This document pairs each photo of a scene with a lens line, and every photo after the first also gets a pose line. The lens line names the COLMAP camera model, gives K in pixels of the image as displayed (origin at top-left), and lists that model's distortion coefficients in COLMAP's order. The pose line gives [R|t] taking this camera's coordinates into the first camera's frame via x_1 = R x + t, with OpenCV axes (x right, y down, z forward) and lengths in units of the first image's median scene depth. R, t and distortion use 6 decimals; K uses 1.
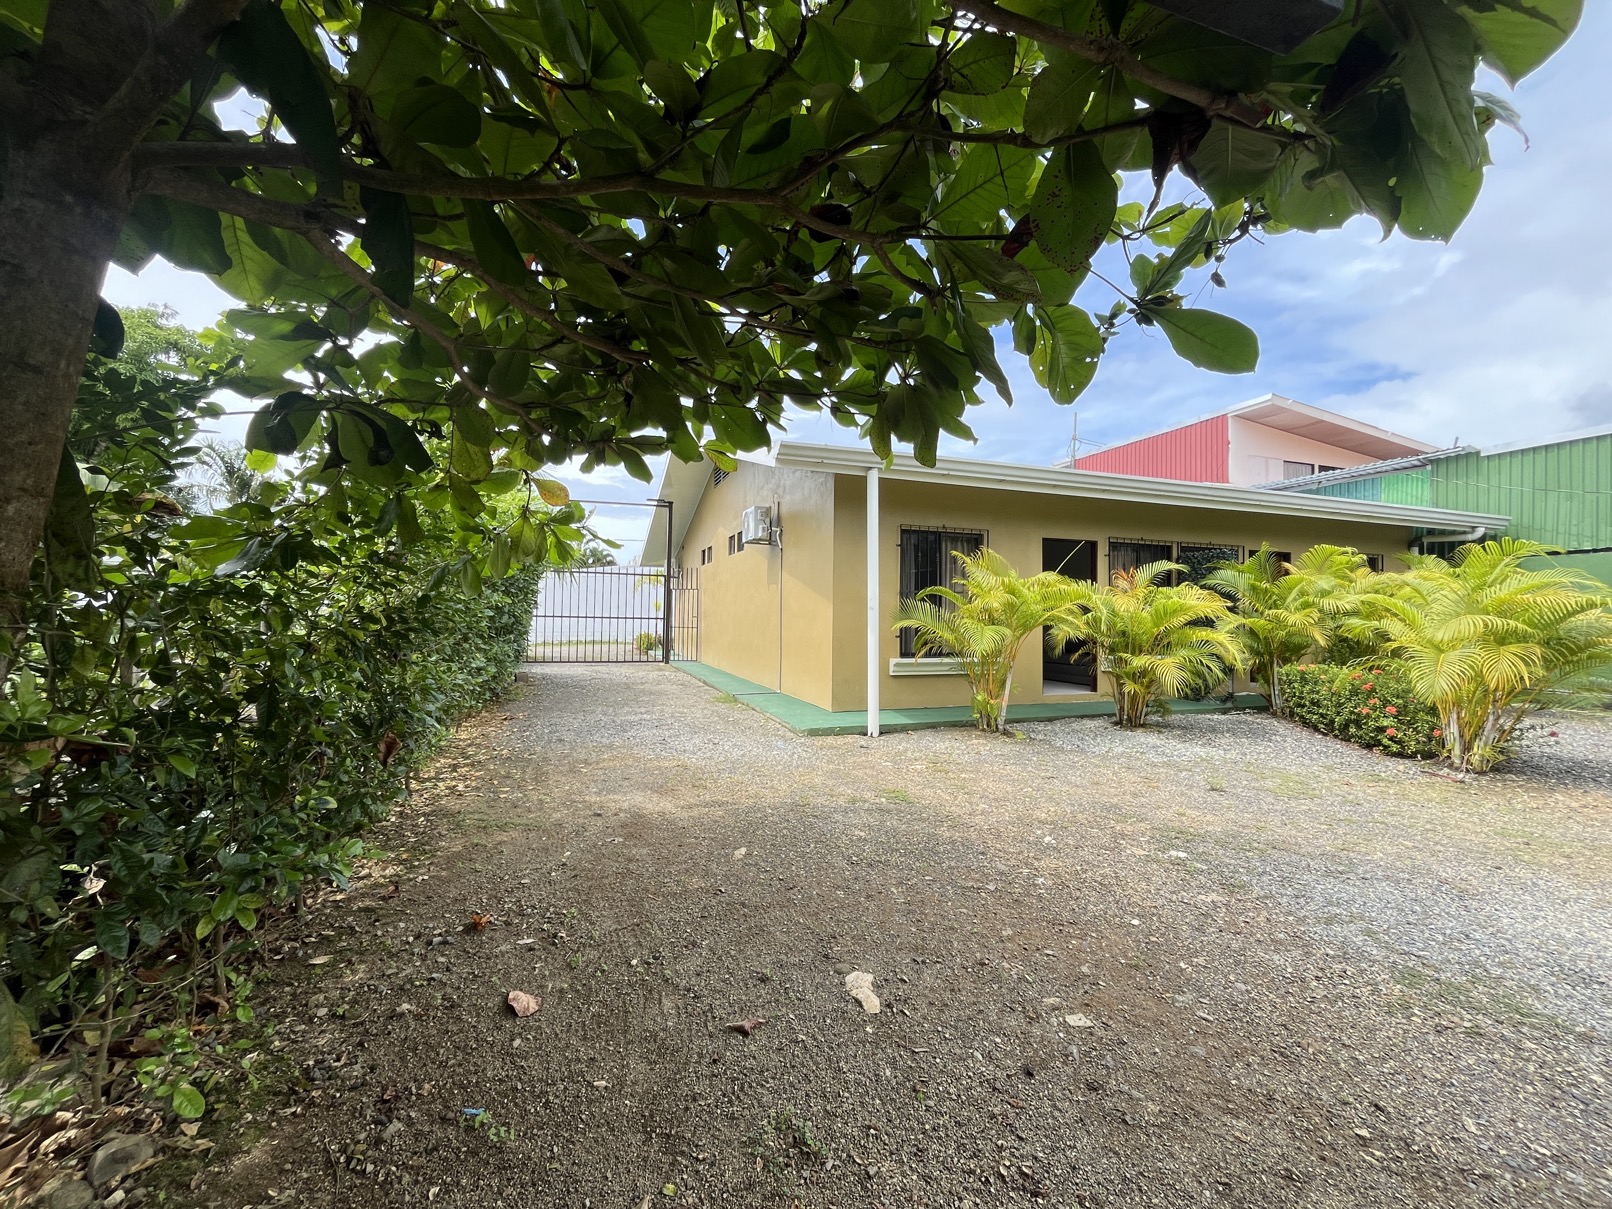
lens RADIAL K [[655.4, 0, 808.0], [0, 655.4, 608.9], [0, 0, 1]] dist [-0.004302, 0.000141]
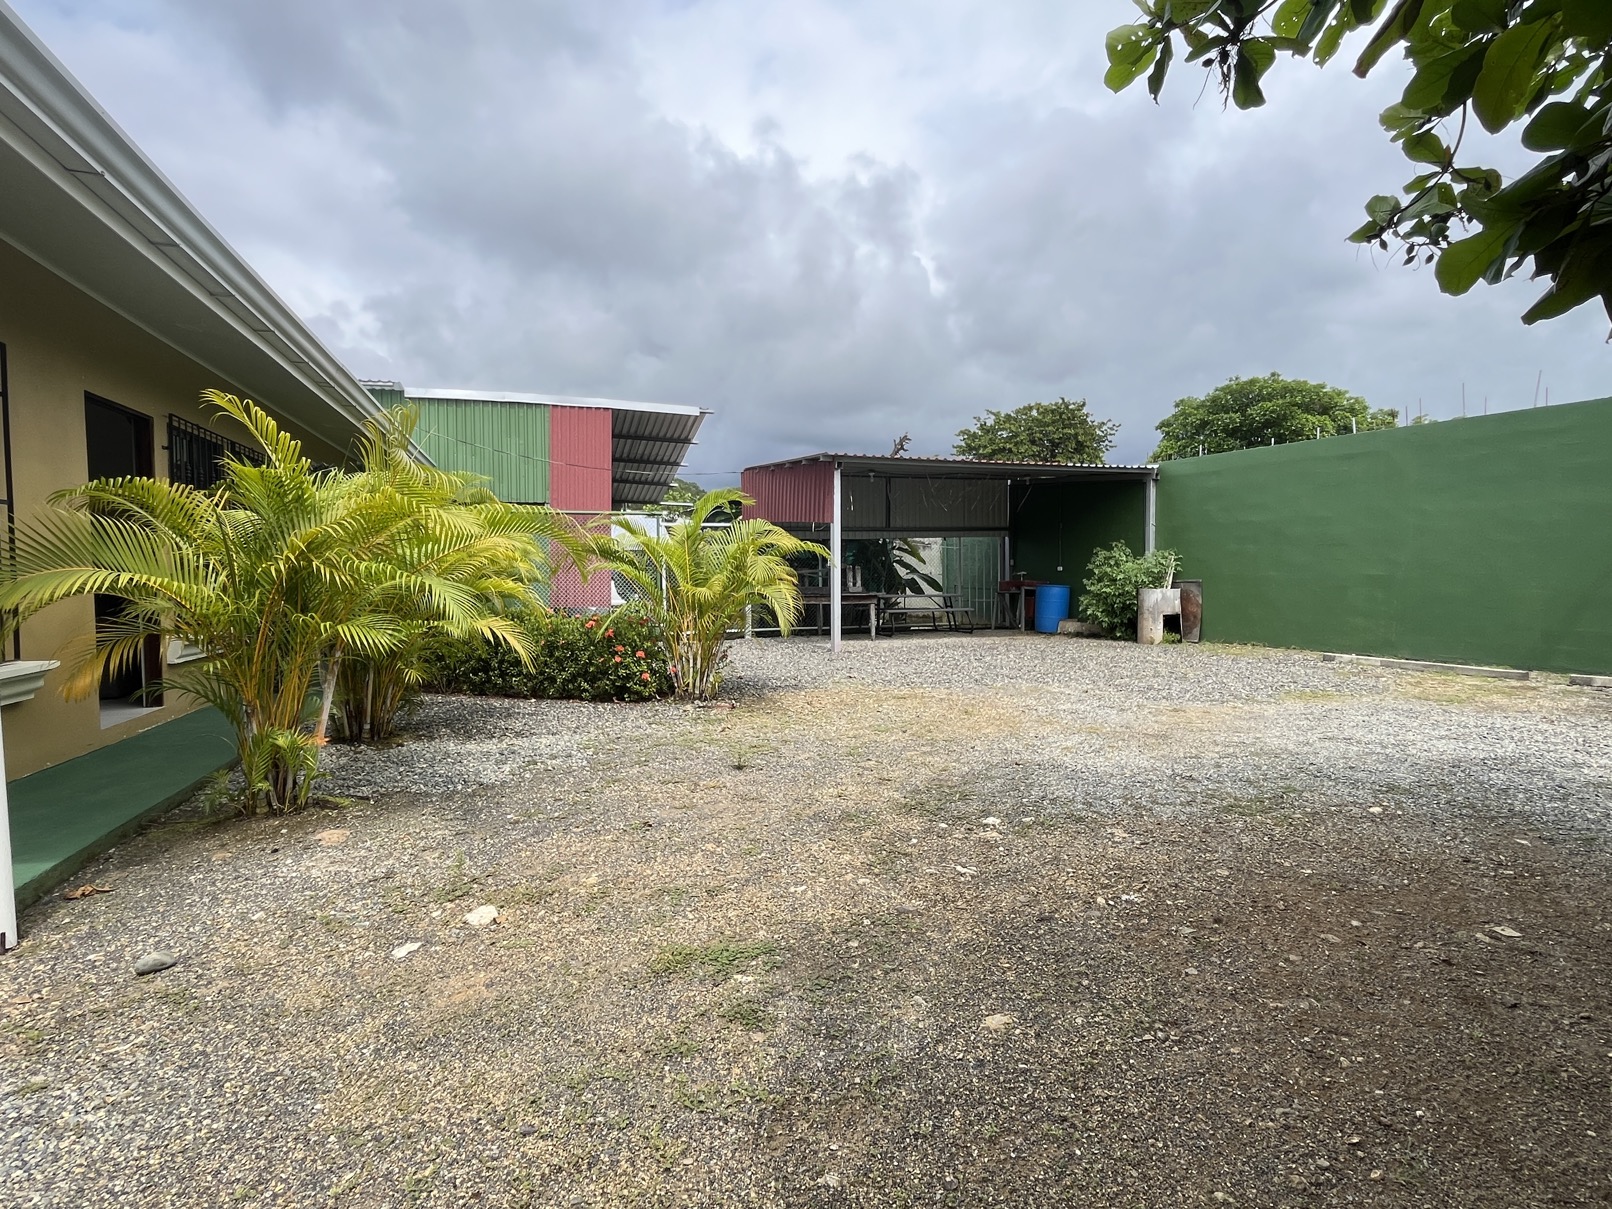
lens RADIAL K [[811.4, 0, 798.5], [0, 811.4, 605.4], [0, 0, 1]] dist [-0.002278, -0.000045]
pose [[0.025234, -0.052450, 0.998305, -0.430454], [-0.002256, 0.998617, 0.052523, 0.024463], [-0.999679, -0.003578, 0.025080, 1.036659]]
